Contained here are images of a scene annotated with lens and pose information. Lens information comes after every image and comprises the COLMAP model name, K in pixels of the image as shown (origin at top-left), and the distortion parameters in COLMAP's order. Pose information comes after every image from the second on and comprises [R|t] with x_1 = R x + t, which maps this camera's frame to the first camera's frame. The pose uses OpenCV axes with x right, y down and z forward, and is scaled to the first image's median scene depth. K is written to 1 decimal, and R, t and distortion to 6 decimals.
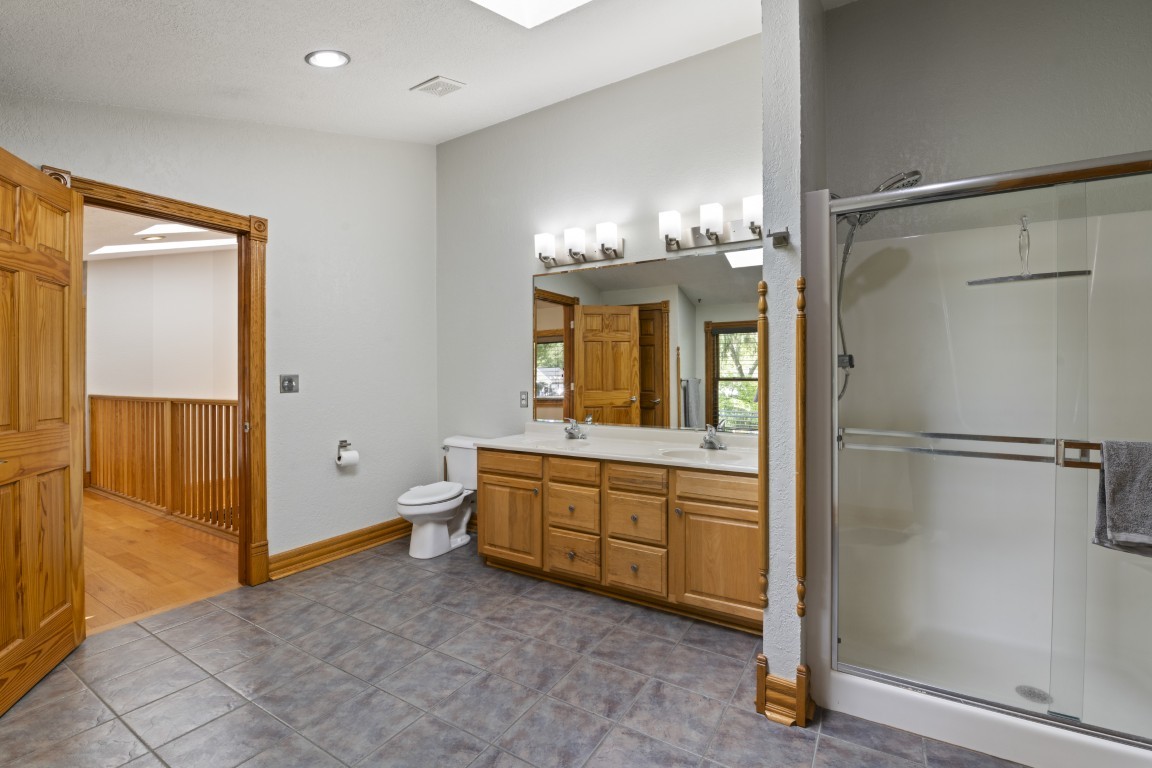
lens RADIAL K [[500.9, 0, 580.3], [0, 500.9, 379.6], [0, 0, 1]] dist [-0.012082, -0.005264]
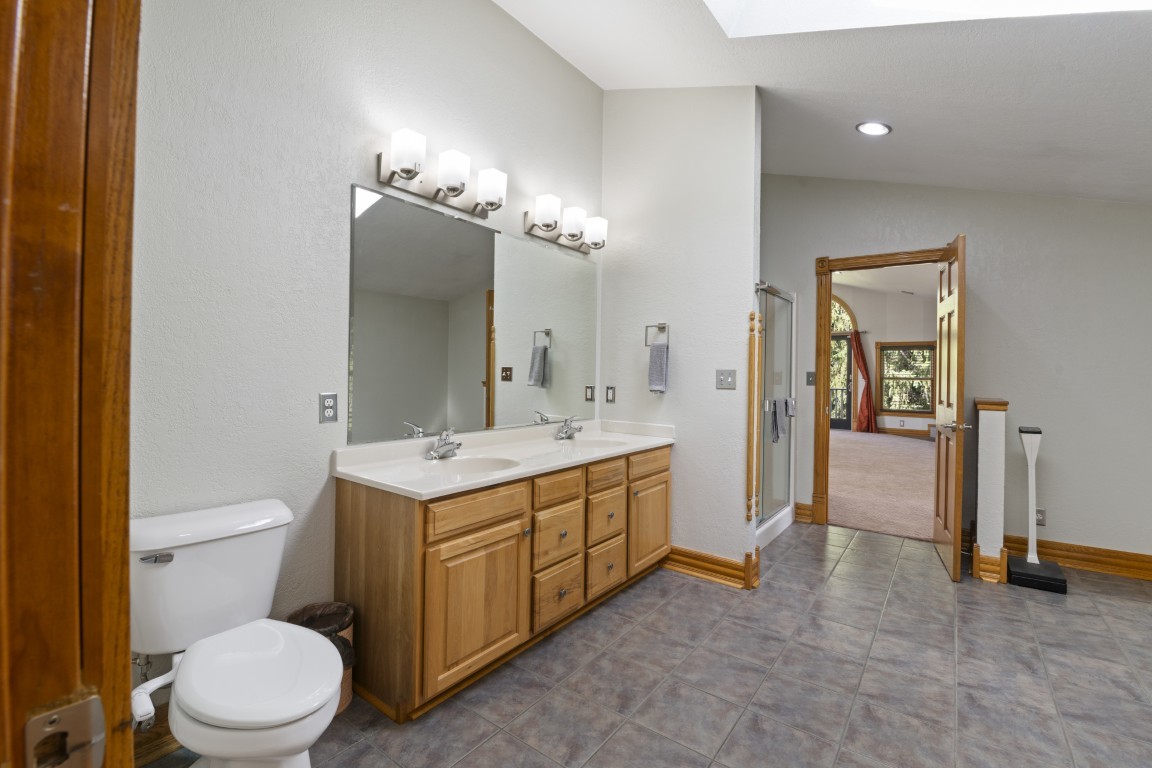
lens RADIAL K [[500.9, 0, 581.7], [0, 500.9, 373.6], [0, 0, 1]] dist [-0.012082, -0.005264]
pose [[0.098339, -0.000074, 0.995153, -0.869109], [-0.008188, 0.999966, 0.000884, 0.001614], [-0.995119, -0.008235, 0.098335, 0.968550]]
